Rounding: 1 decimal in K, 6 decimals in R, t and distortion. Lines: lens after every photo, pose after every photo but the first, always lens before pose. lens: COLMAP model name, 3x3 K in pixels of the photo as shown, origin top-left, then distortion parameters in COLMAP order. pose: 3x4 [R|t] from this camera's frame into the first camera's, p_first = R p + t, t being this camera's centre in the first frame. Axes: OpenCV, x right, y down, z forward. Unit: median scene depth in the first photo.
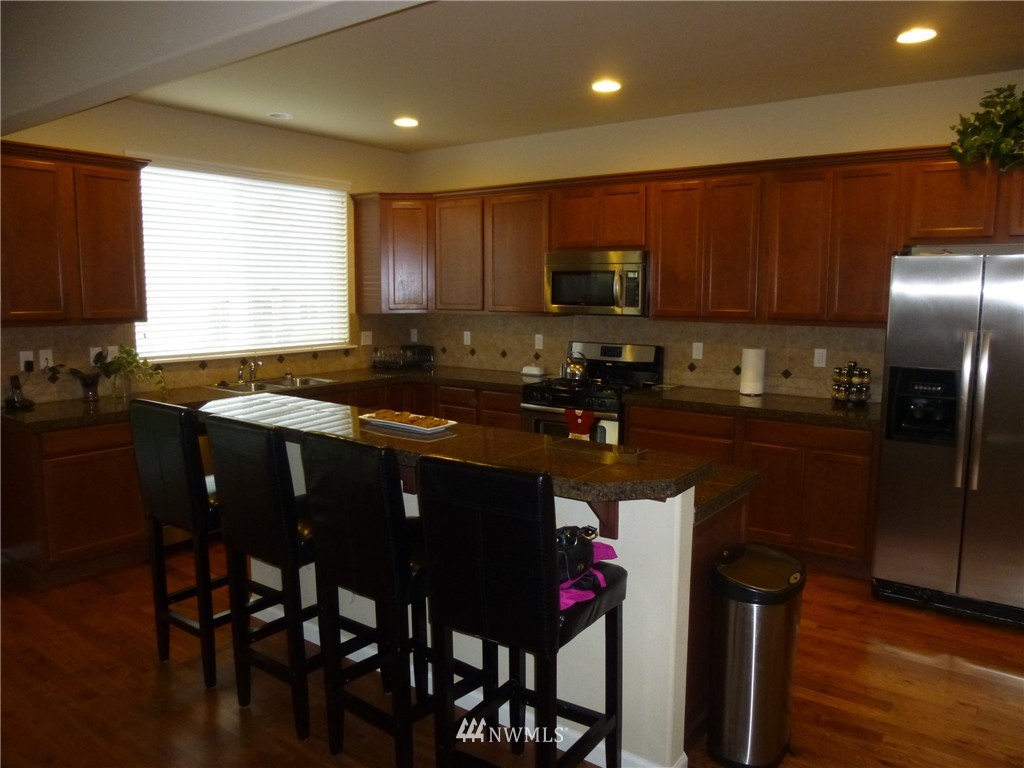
lens RADIAL K [[764.9, 0, 513.5], [0, 764.9, 382.6], [0, 0, 1]] dist [-0.043402, 0.028967]
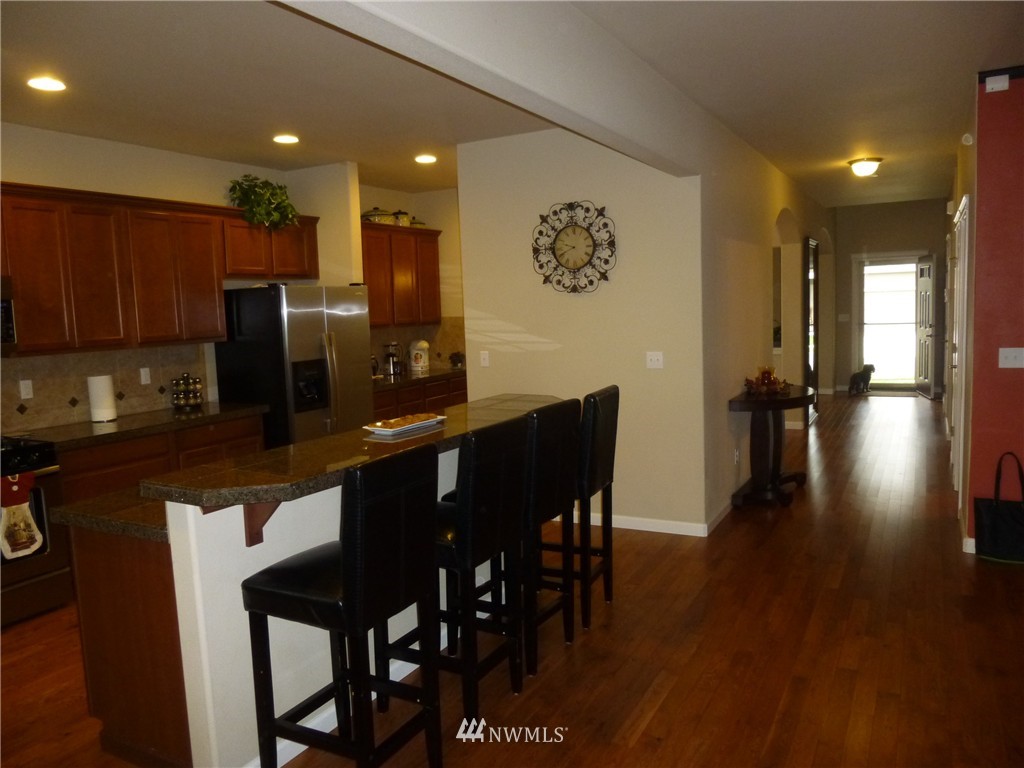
lens RADIAL K [[764.9, 0, 511.6], [0, 764.9, 383.8], [0, 0, 1]] dist [-0.043402, 0.028967]
pose [[-0.148295, -0.101179, 0.983754, -0.767966], [0.158845, 0.979400, 0.124676, -0.073709], [-0.976103, 0.174753, -0.129168, 0.605985]]
